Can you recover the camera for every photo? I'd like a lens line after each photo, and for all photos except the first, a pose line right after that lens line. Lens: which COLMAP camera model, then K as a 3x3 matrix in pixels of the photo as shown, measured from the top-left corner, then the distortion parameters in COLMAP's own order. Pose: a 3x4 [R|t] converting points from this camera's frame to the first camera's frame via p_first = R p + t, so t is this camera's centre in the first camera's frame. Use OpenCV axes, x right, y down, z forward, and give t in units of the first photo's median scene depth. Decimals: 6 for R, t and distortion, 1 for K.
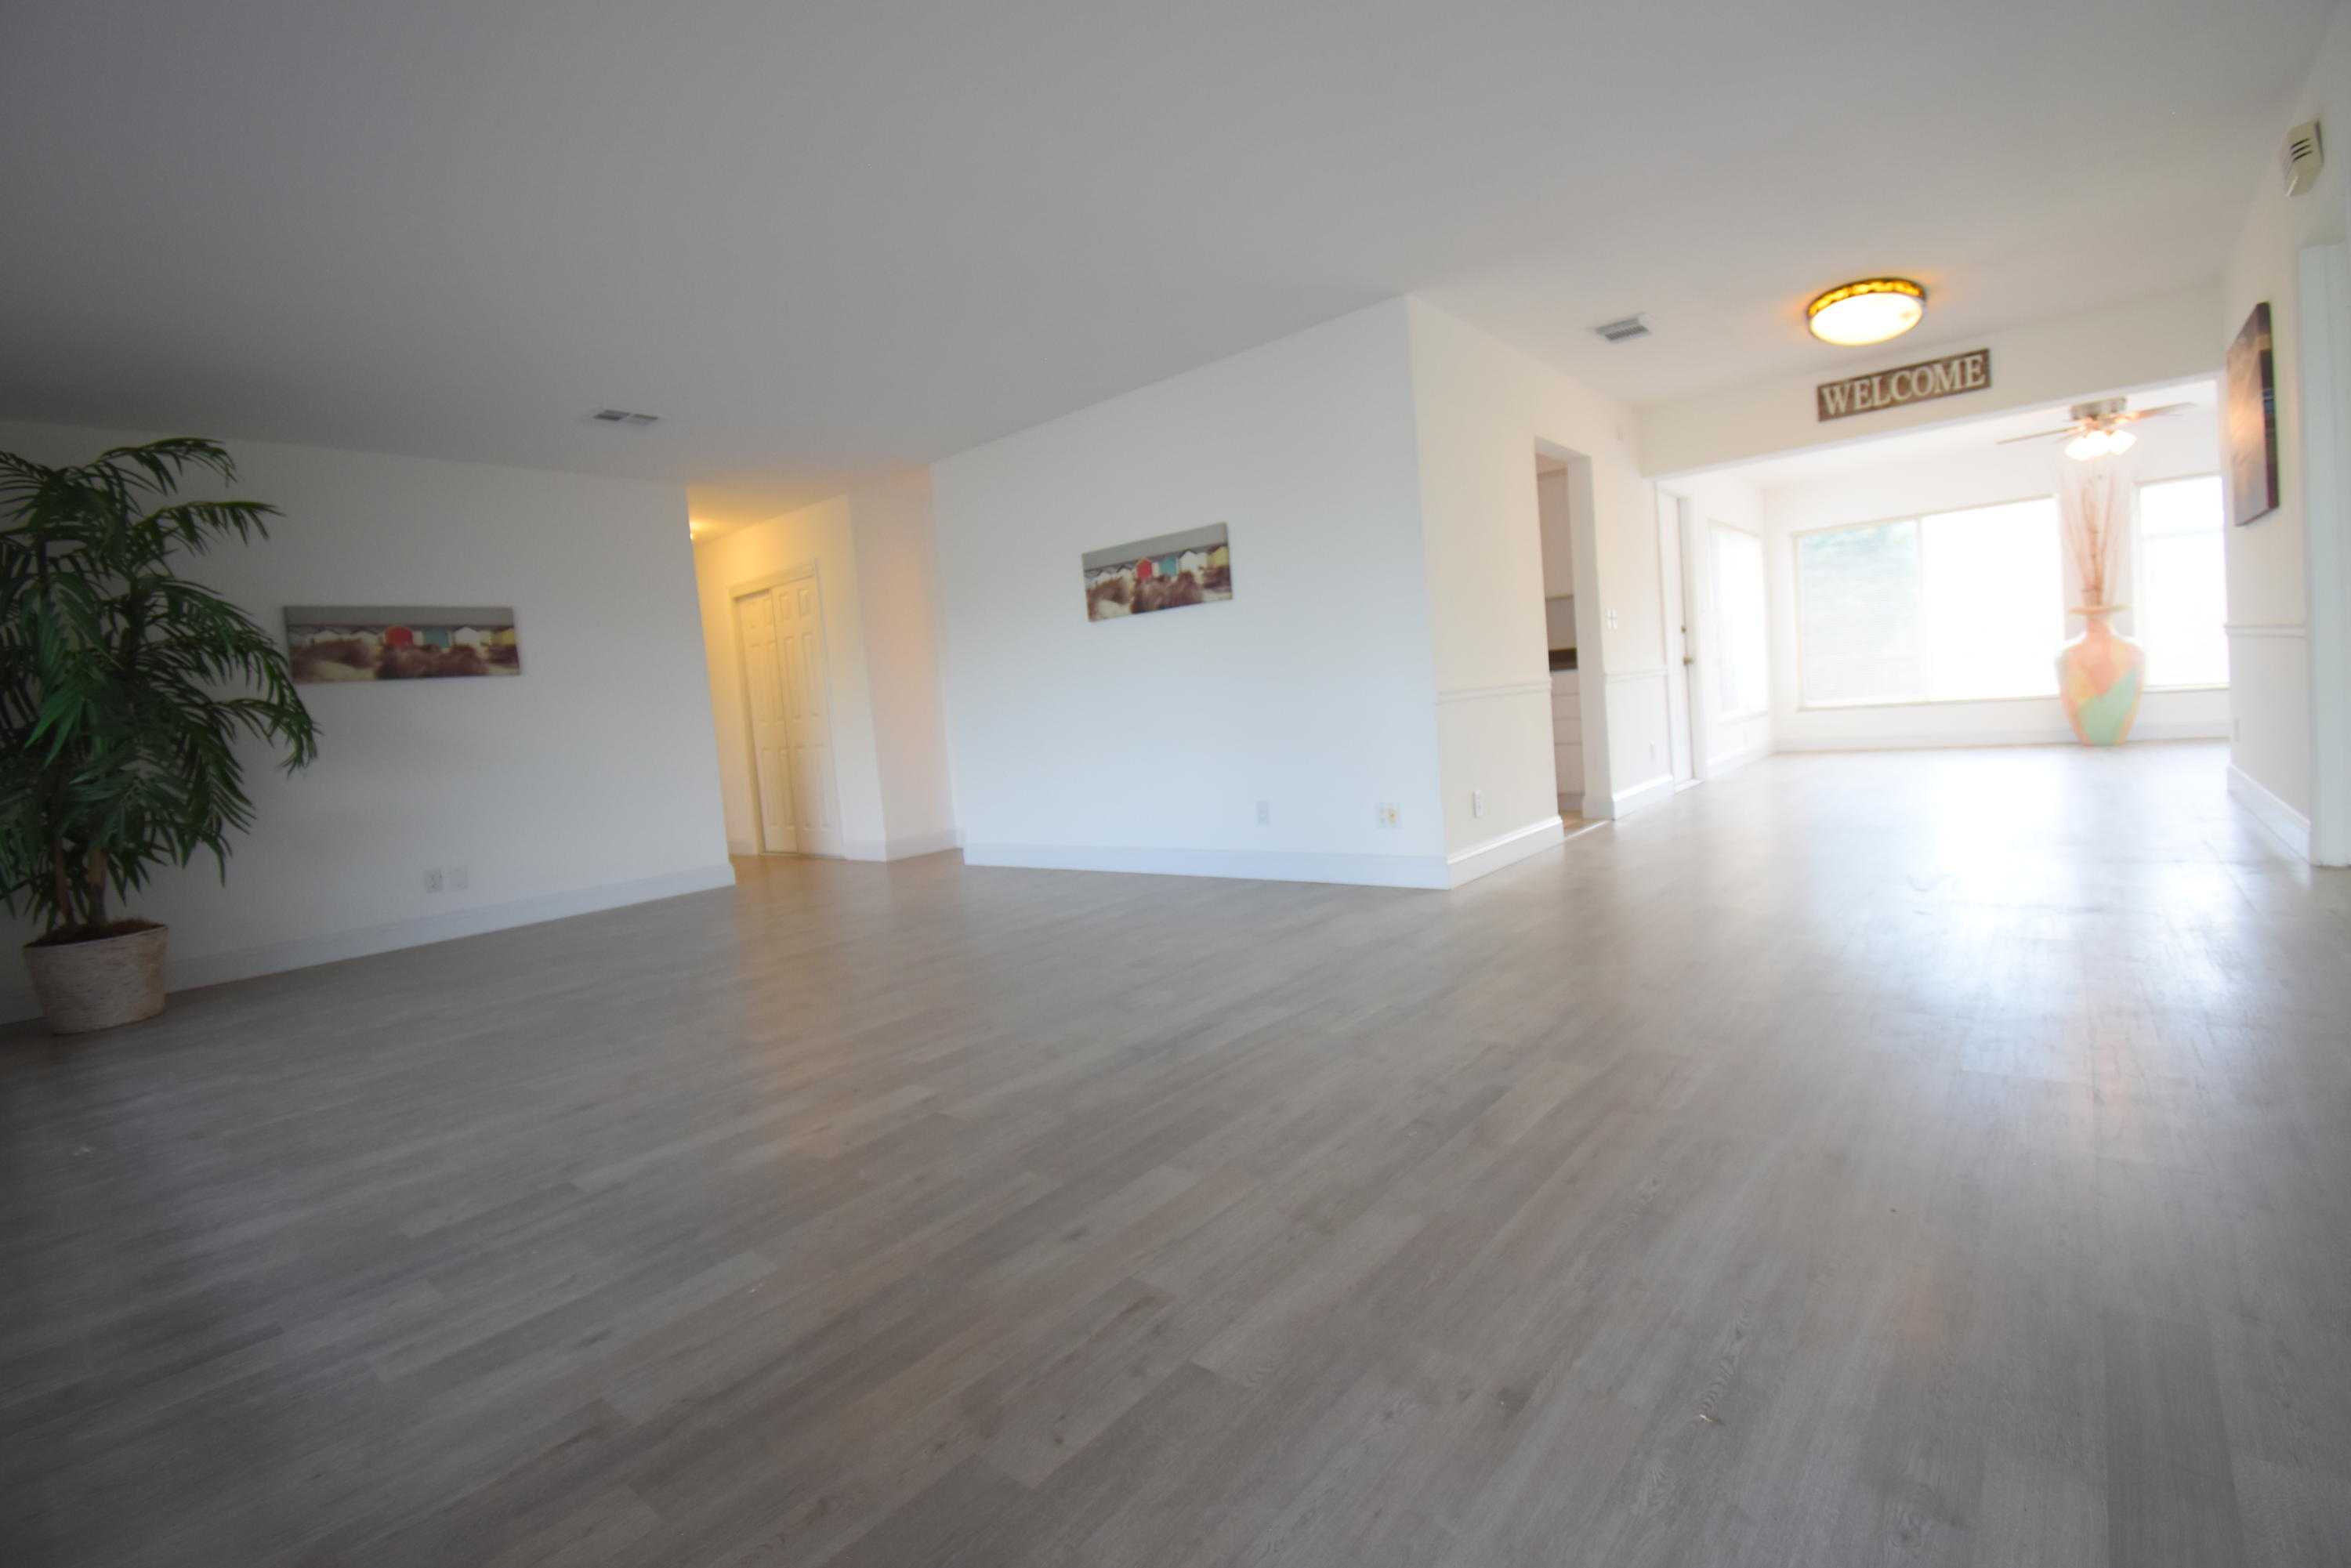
lens RADIAL K [[1029.1, 0, 1184.0], [0, 1029.1, 768.7], [0, 0, 1]] dist [0.024496, -0.030638]
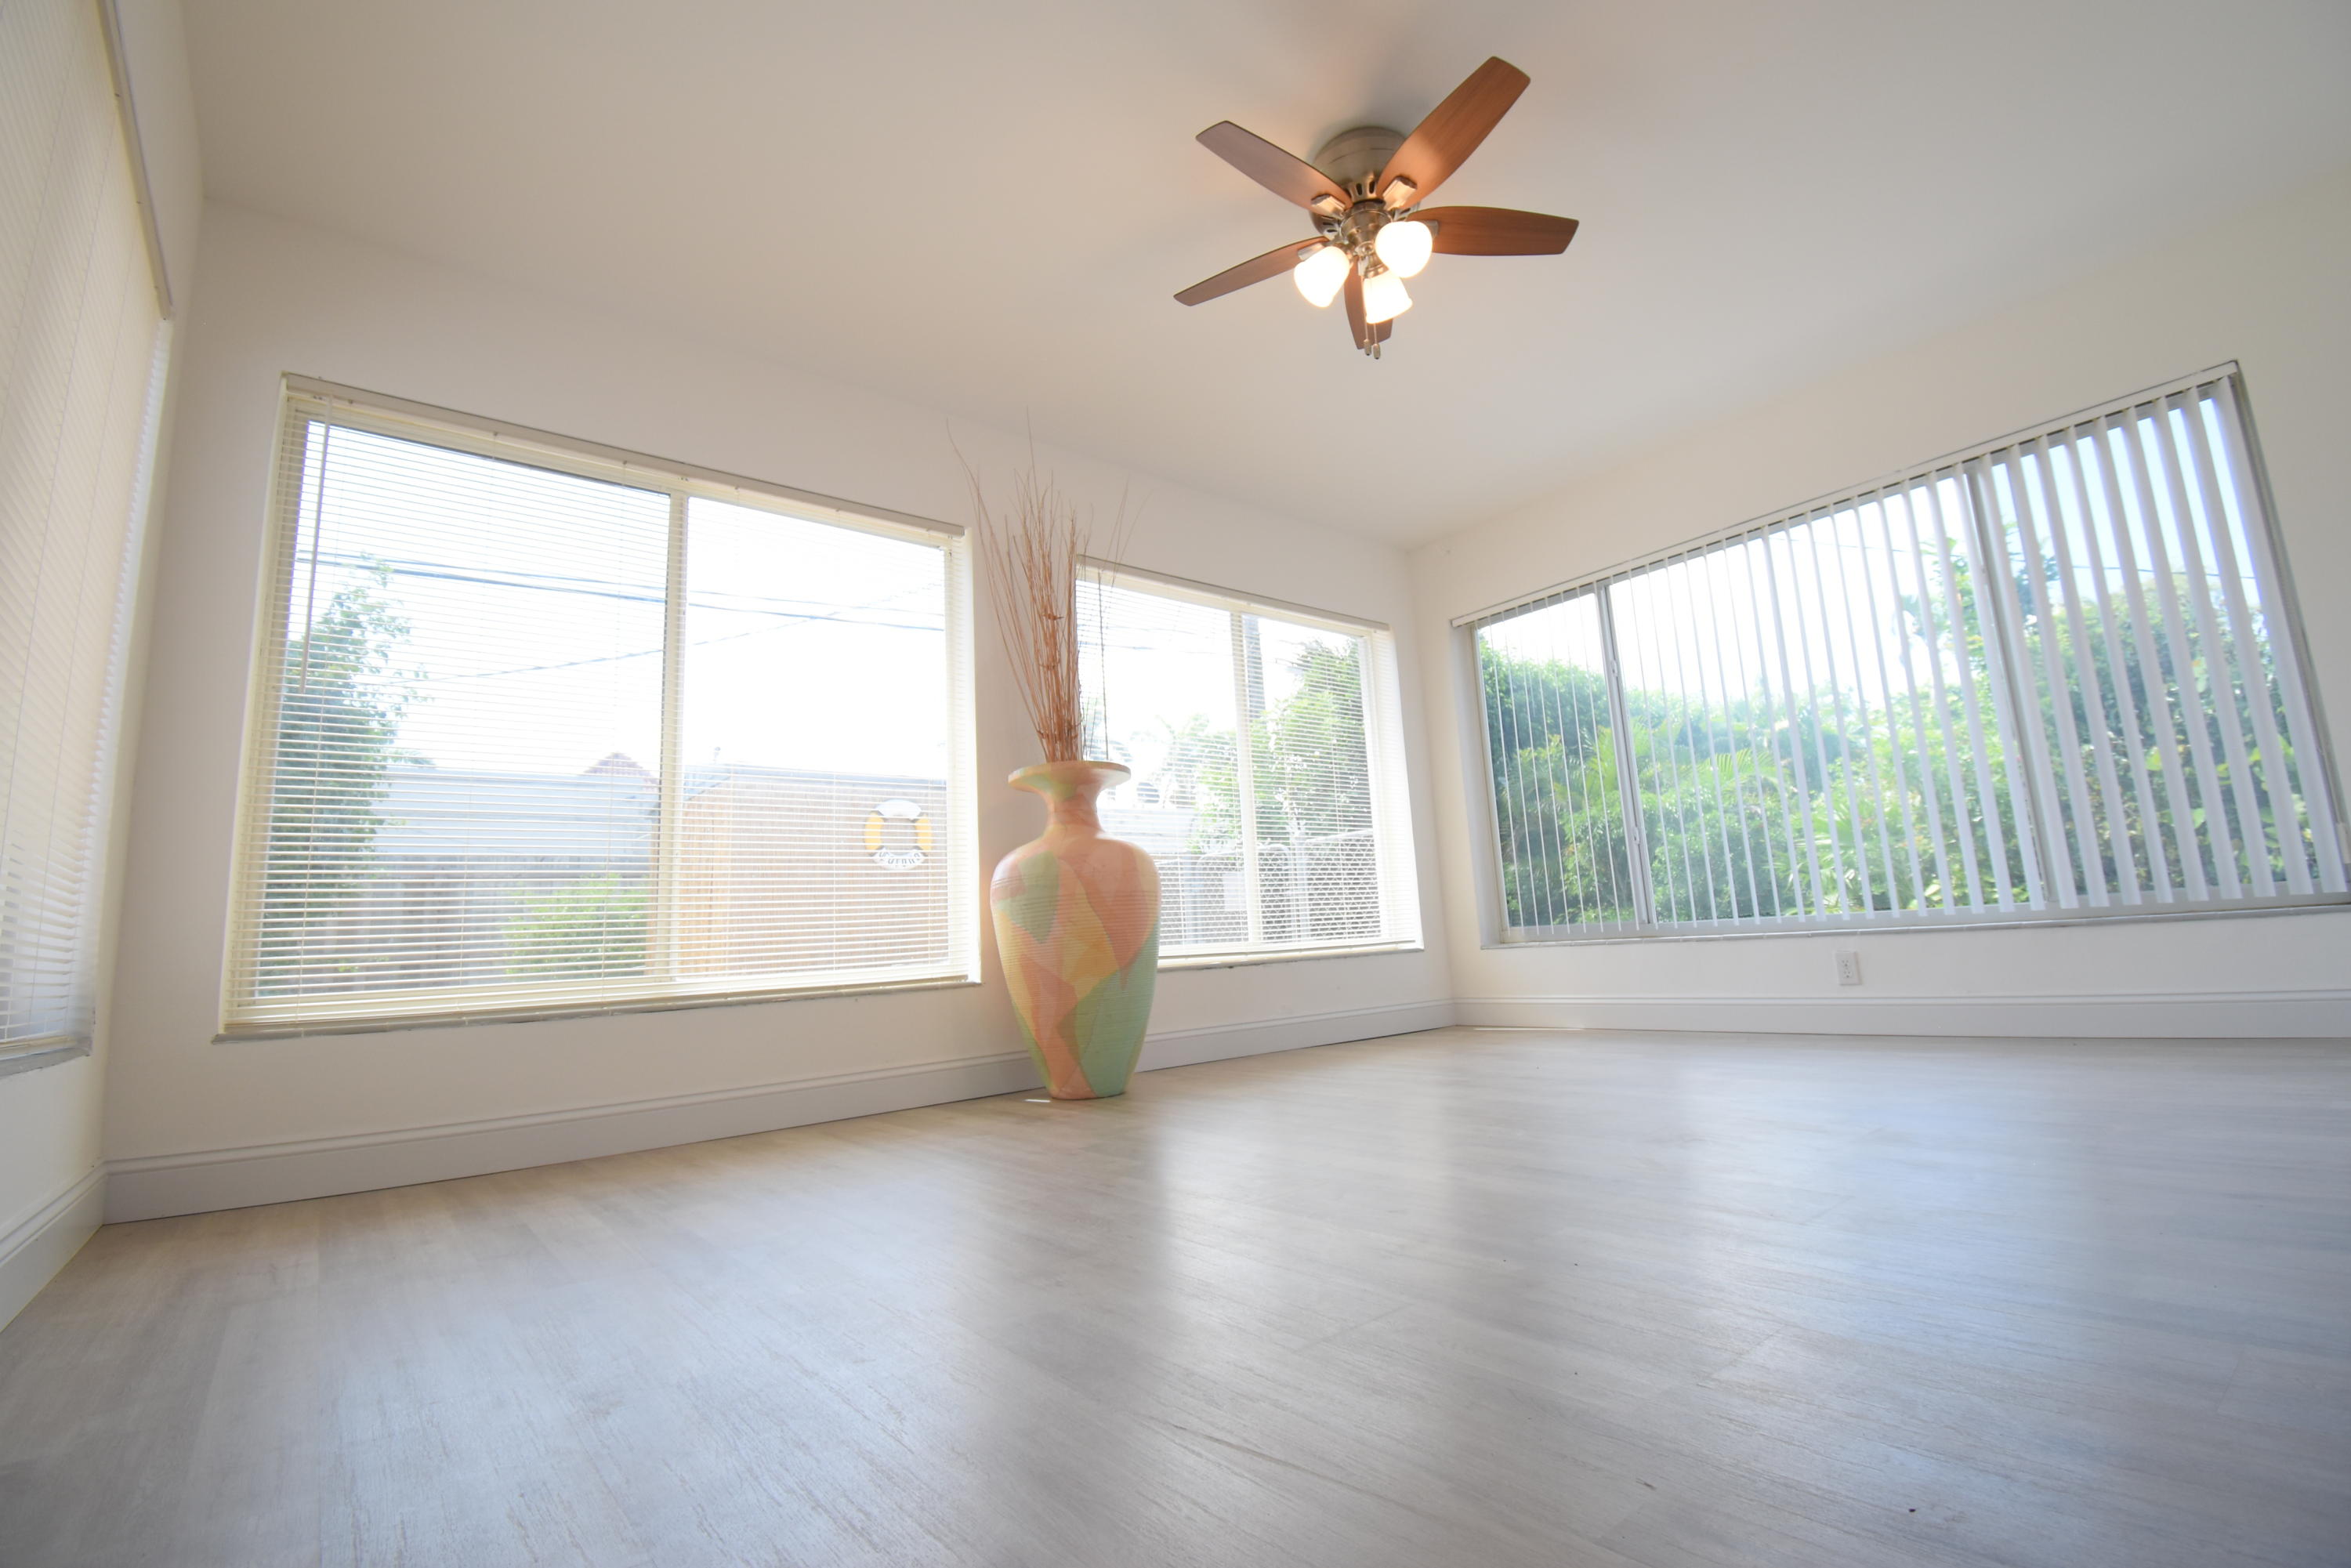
lens RADIAL K [[1029.1, 0, 1184.0], [0, 1029.1, 768.7], [0, 0, 1]] dist [0.024496, -0.030638]
pose [[0.196911, 0.233215, 0.952280, 0.623214], [0.096552, 0.961962, -0.255551, -0.052861], [-0.975656, 0.142265, 0.166904, 1.156097]]
